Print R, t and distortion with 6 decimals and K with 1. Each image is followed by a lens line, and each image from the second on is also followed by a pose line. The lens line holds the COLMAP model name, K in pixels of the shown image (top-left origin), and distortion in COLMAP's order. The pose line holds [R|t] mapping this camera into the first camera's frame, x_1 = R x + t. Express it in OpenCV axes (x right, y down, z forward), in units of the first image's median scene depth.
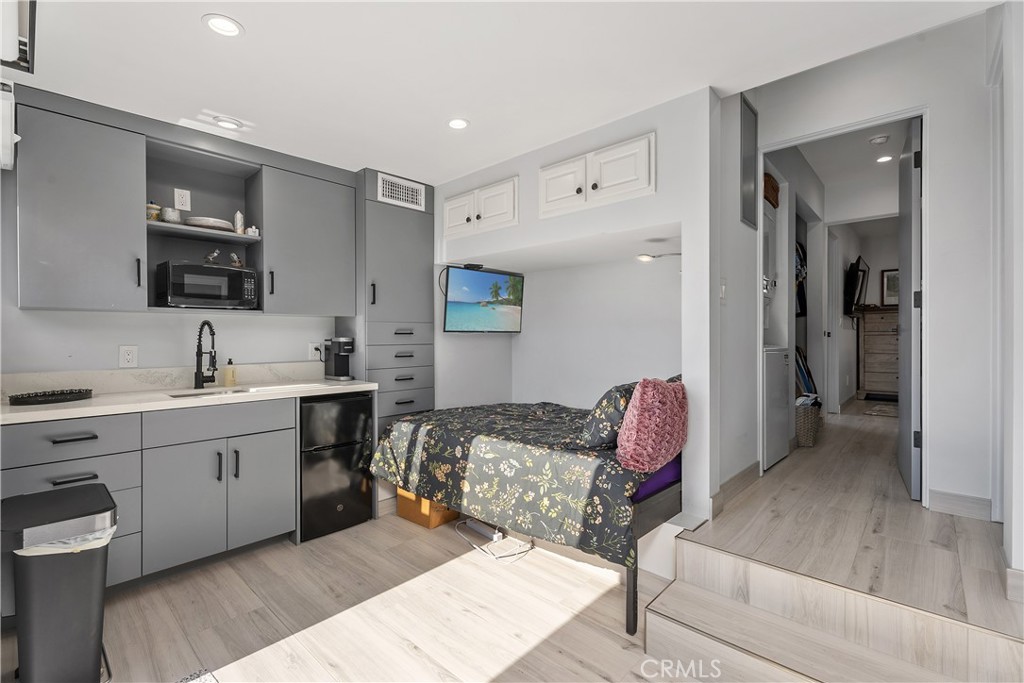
lens RADIAL K [[456.1, 0, 518.3], [0, 456.1, 341.6], [0, 0, 1]] dist [-0.001709, -0.001237]
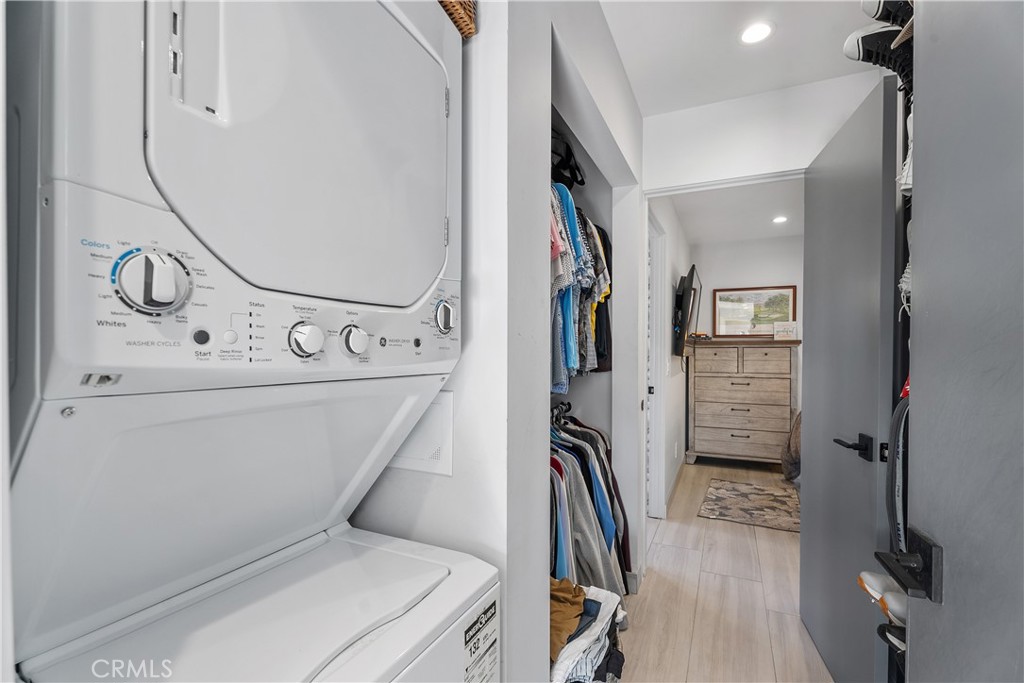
lens RADIAL K [[456.1, 0, 518.3], [0, 456.1, 341.6], [0, 0, 1]] dist [-0.001709, -0.001237]
pose [[0.954378, 0.014122, 0.298267, 0.271475], [-0.010242, 0.999841, -0.014569, -0.057494], [-0.298425, 0.010849, 0.954371, 0.387230]]
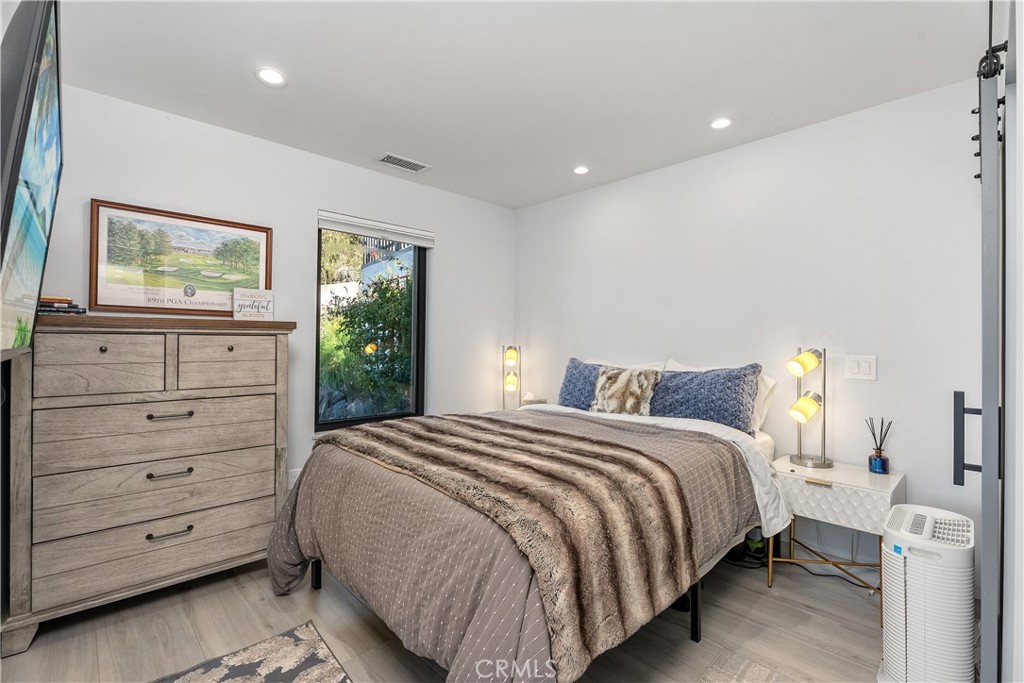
lens RADIAL K [[456.1, 0, 518.3], [0, 456.1, 341.6], [0, 0, 1]] dist [-0.001709, -0.001237]
pose [[0.063935, 0.009680, 0.997907, 0.514220], [-0.010811, 0.999901, -0.009007, -0.056517], [-0.997895, -0.010213, 0.064033, 0.703589]]
